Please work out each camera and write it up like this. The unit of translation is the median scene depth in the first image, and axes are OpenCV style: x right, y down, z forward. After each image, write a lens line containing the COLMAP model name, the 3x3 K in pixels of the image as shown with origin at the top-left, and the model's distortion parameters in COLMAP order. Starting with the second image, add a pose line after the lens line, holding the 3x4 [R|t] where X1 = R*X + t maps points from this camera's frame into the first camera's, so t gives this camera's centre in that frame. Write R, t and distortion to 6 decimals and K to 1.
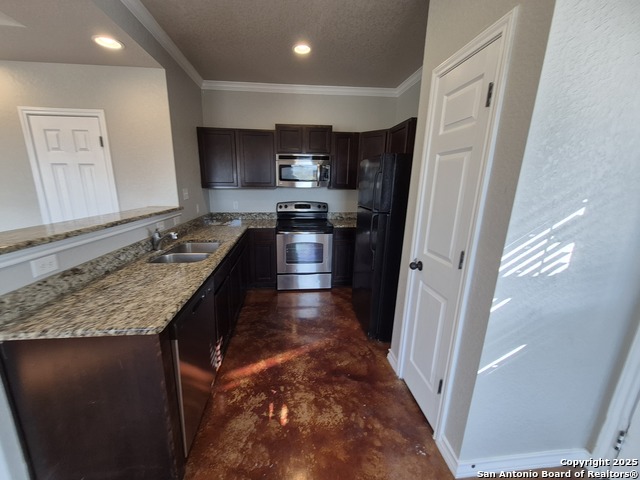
lens RADIAL K [[248.6, 0, 307.9], [0, 248.6, 236.9], [0, 0, 1]] dist [0.001240, 0.000191]
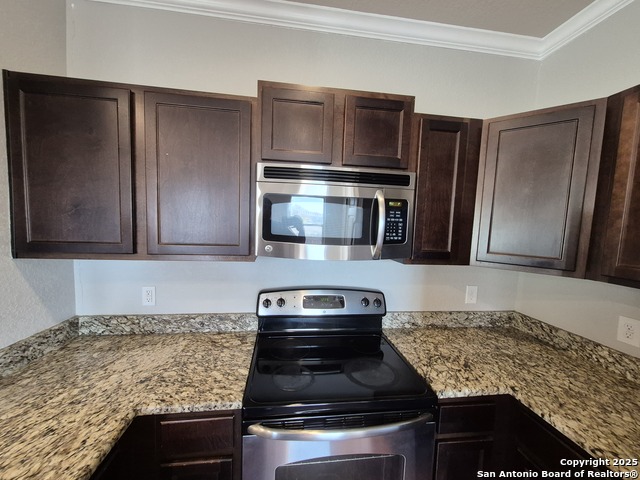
lens RADIAL K [[260.3, 0, 320.0], [0, 260.3, 240.0], [0, 0, 1]] dist [0.000913, 0.000522]
pose [[0.998225, 0.025628, 0.053759, -0.051729], [-0.017520, 0.989098, -0.146211, -0.156660], [-0.056920, 0.145009, 0.987792, 0.576109]]
